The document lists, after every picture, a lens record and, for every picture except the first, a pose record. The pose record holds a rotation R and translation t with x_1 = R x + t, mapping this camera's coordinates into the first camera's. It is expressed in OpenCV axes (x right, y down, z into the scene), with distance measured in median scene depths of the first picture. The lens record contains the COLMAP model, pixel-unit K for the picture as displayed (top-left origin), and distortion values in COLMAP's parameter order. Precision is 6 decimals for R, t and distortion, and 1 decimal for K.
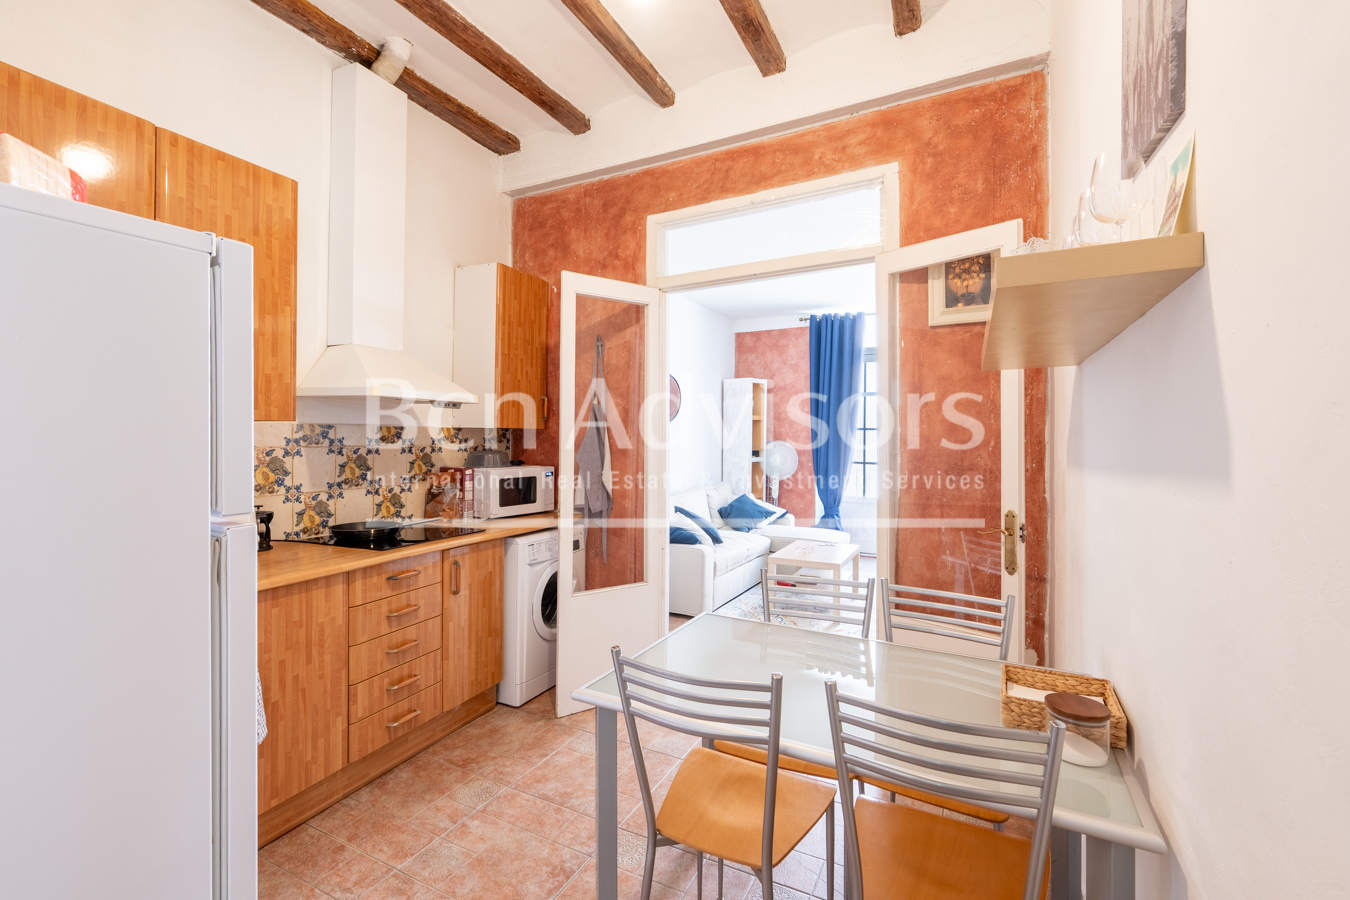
lens RADIAL K [[602.7, 0, 672.9], [0, 602.7, 431.4], [0, 0, 1]] dist [0.001349, -0.000015]
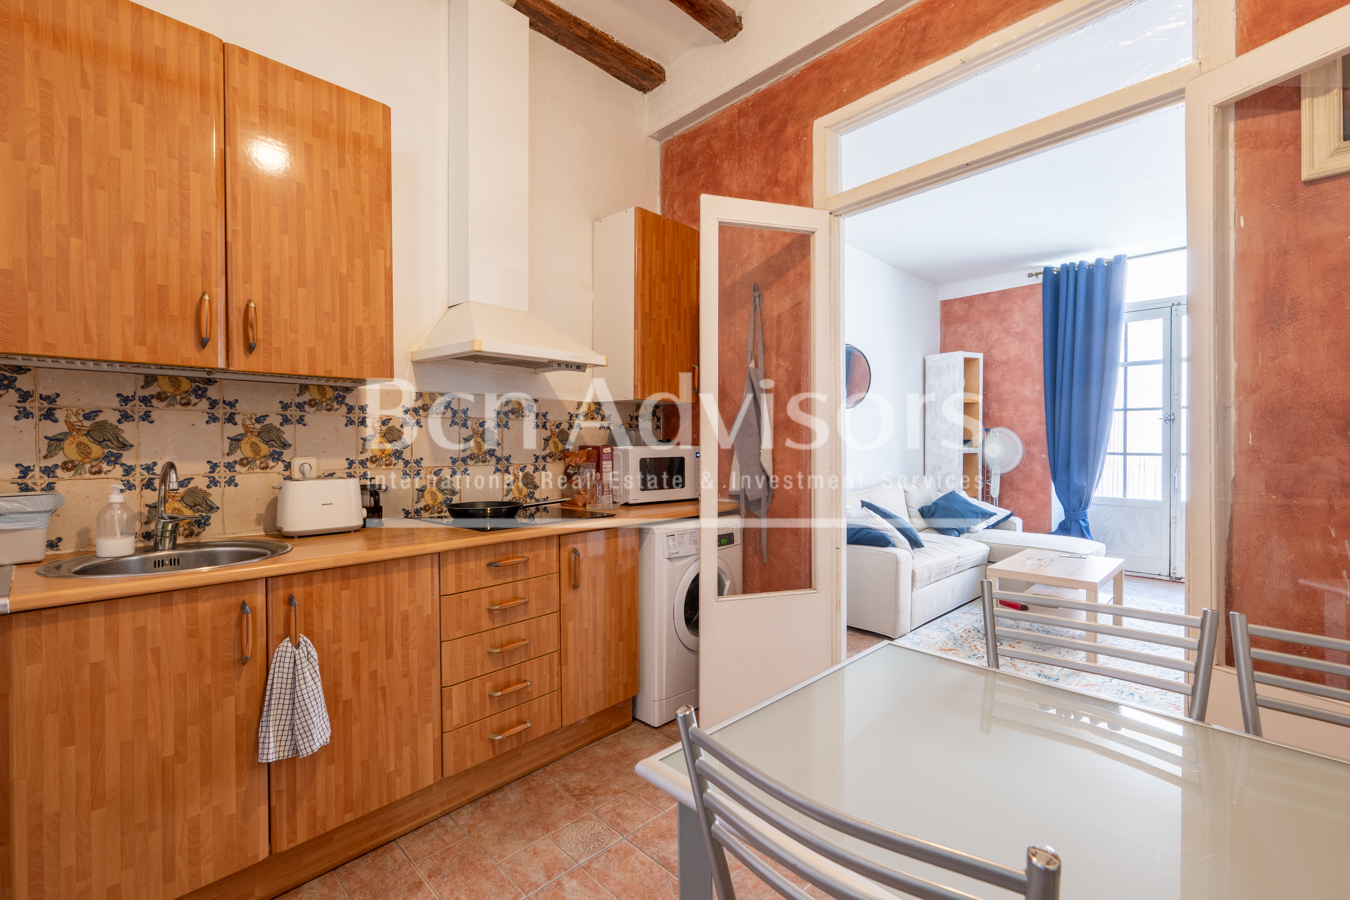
lens RADIAL K [[591.0, 0, 675.0], [0, 591.0, 450.0], [0, 0, 1]] dist [0.001333, -0.000210]
pose [[0.948469, -0.006993, -0.316794, 0.028450], [0.013897, 0.999712, 0.019540, 0.054206], [0.316566, -0.022935, 0.948293, 0.229634]]
